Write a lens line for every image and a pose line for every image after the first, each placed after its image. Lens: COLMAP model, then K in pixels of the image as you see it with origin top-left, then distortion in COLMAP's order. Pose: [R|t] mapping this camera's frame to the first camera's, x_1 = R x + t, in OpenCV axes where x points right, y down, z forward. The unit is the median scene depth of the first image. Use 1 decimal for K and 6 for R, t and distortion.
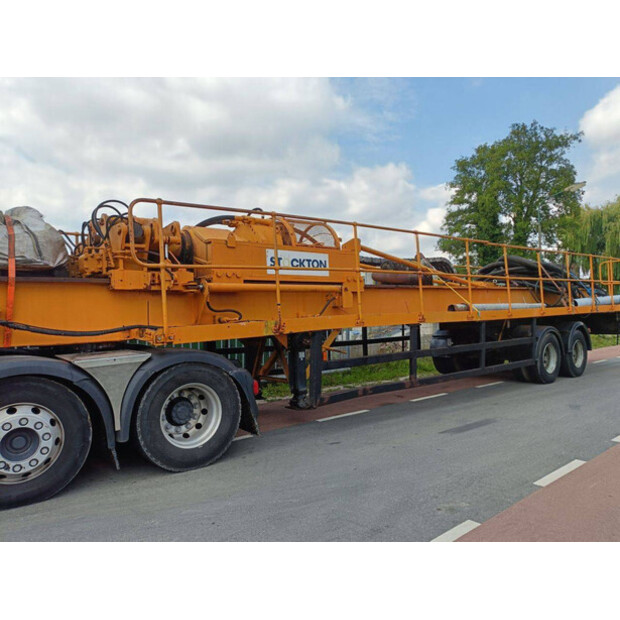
lens RADIAL K [[458.0, 0, 304.0], [0, 458.0, 310.5], [0, 0, 1]] dist [0.029285, -0.006842]
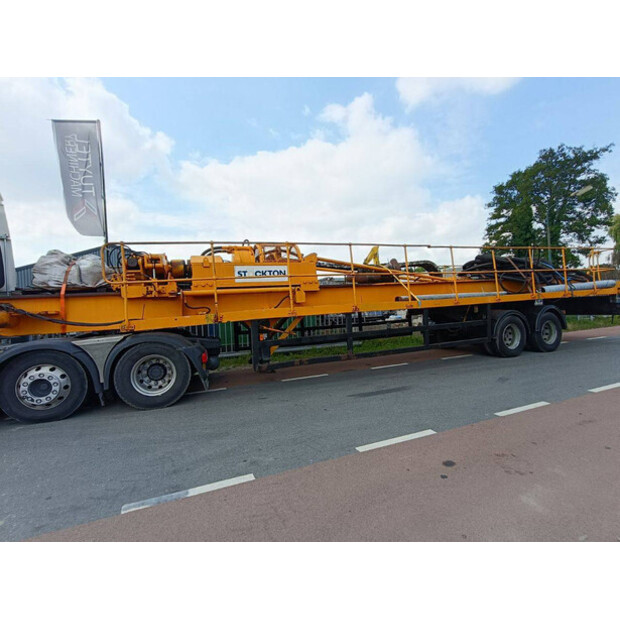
lens RADIAL K [[282.1, 0, 308.8], [0, 282.1, 306.7], [0, 0, 1]] dist [-0.019599, 0.015059]
pose [[0.939588, -0.031058, -0.340895, 0.418650], [0.035350, 0.999355, 0.006385, 0.002671], [0.340477, -0.018050, 0.940080, 0.190545]]
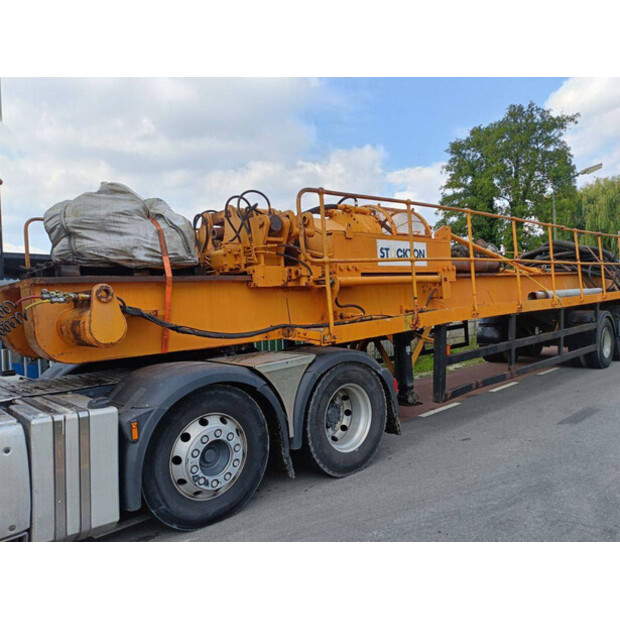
lens RADIAL K [[473.5, 0, 308.7], [0, 473.5, 310.1], [0, 0, 1]] dist [0.042297, 0.001868]
pose [[0.996456, -0.026944, 0.079685, -0.278665], [0.025050, 0.999381, 0.024683, -0.014233], [-0.080301, -0.022599, 0.996514, 0.023020]]
